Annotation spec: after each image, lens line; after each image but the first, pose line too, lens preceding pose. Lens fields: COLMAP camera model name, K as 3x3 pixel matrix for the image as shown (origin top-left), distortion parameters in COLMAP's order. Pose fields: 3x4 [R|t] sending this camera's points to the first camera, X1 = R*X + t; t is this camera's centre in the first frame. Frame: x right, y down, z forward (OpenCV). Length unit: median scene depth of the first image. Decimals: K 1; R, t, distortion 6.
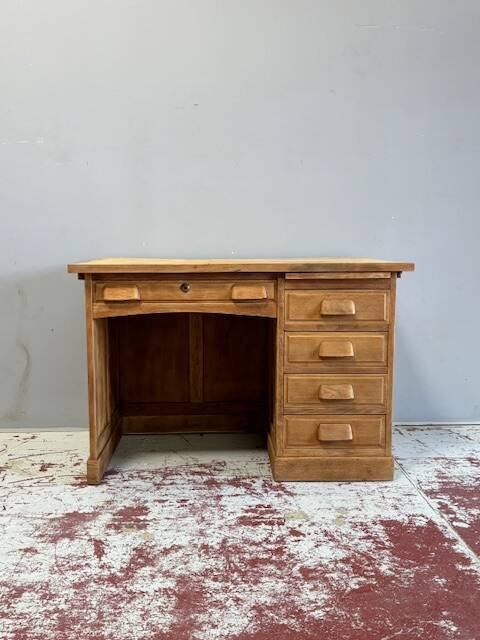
lens RADIAL K [[657.8, 0, 235.3], [0, 657.8, 317.9], [0, 0, 1]] dist [0.018747, 0.000000]
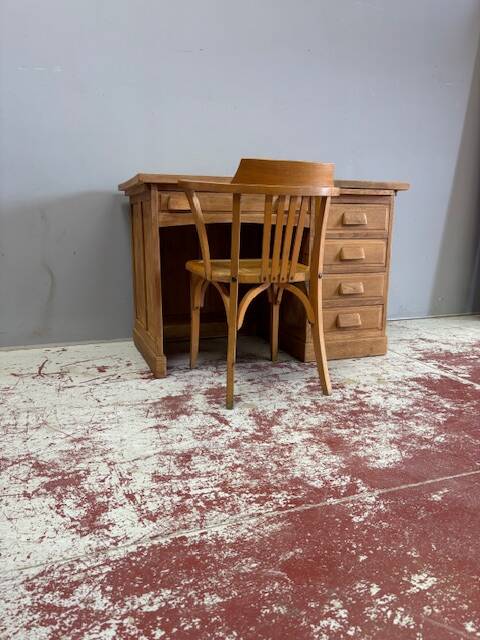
lens RADIAL K [[486.4, 0, 240.5], [0, 486.4, 328.2], [0, 0, 1]] dist [0.032866, -0.050385]
pose [[0.956170, -0.057312, 0.287148, -0.328821], [0.030620, 0.994852, 0.096603, 0.094780], [-0.291206, -0.083576, 0.953003, 0.169880]]
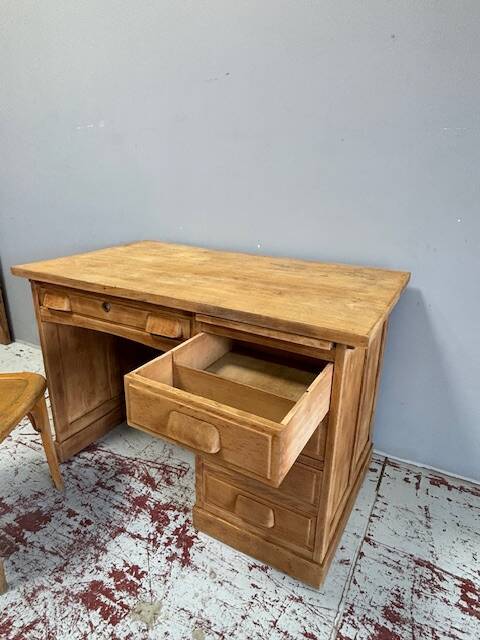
lens RADIAL K [[411.3, 0, 243.8], [0, 411.3, 314.2], [0, 0, 1]] dist [-0.017986, 0.008459]
pose [[0.863296, 0.183566, -0.470130, 0.341095], [-0.079729, 0.969416, 0.232111, -0.178182], [0.498360, -0.162898, 0.851529, 0.623237]]
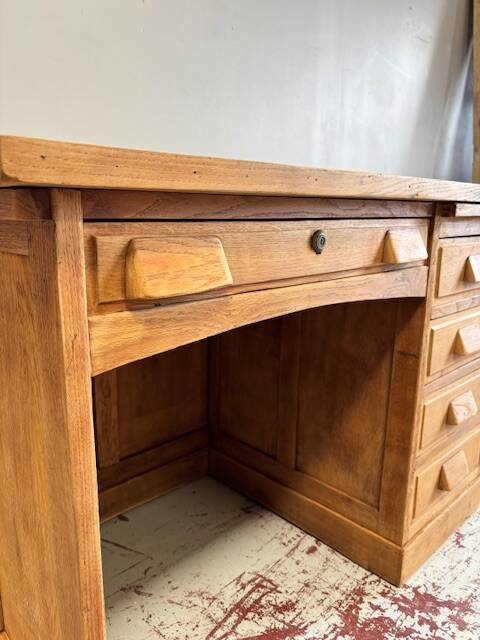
lens RADIAL K [[486.4, 0, 237.9], [0, 486.4, 324.4], [0, 0, 1]] dist [0.032866, -0.050385]
pose [[0.734391, -0.141404, 0.663833, -0.294596], [0.065511, 0.988258, 0.138035, -0.040518], [-0.675558, -0.057883, 0.735031, 0.826734]]
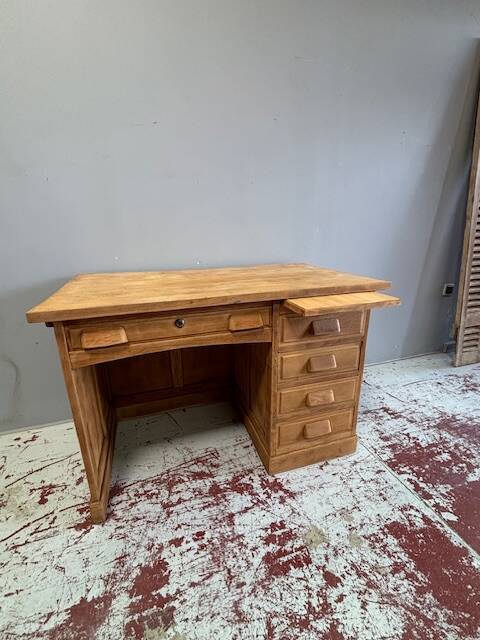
lens RADIAL K [[294.8, 0, 243.1], [0, 294.8, 319.3], [0, 0, 1]] dist [-0.009570, 0.004946]
pose [[0.960312, -0.093555, 0.262771, -0.097496], [0.044316, 0.981281, 0.187413, -0.123850], [-0.275386, -0.168330, 0.946482, 0.588938]]
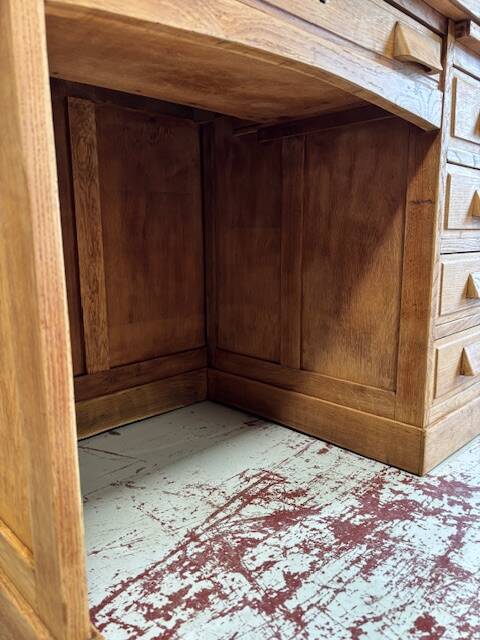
lens RADIAL K [[486.4, 0, 236.0], [0, 486.4, 323.2], [0, 0, 1]] dist [0.032866, -0.050385]
pose [[0.734084, -0.130153, 0.666469, -0.283935], [0.091652, 0.991470, 0.092671, 0.089129], [-0.672845, -0.006946, 0.739751, 0.849965]]
